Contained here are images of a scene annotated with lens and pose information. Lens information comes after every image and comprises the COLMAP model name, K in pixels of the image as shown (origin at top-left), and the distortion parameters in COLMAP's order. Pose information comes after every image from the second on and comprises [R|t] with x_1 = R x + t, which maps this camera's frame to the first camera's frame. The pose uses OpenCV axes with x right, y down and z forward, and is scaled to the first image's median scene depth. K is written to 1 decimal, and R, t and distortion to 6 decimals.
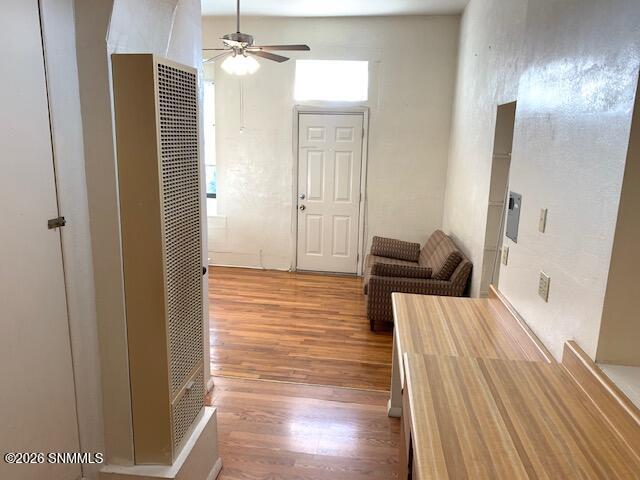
lens RADIAL K [[488.5, 0, 318.8], [0, 488.5, 239.6], [0, 0, 1]] dist [0.016225, -0.013260]
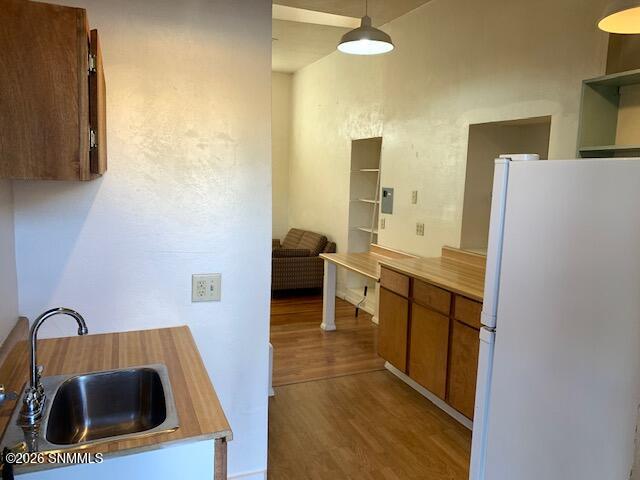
lens RADIAL K [[488.5, 0, 320.3], [0, 488.5, 239.0], [0, 0, 1]] dist [0.016225, -0.013260]
pose [[0.878410, -0.054660, 0.474772, -0.651773], [0.085289, 0.995419, -0.043197, 0.144072], [-0.470236, 0.078437, 0.879048, -0.435088]]
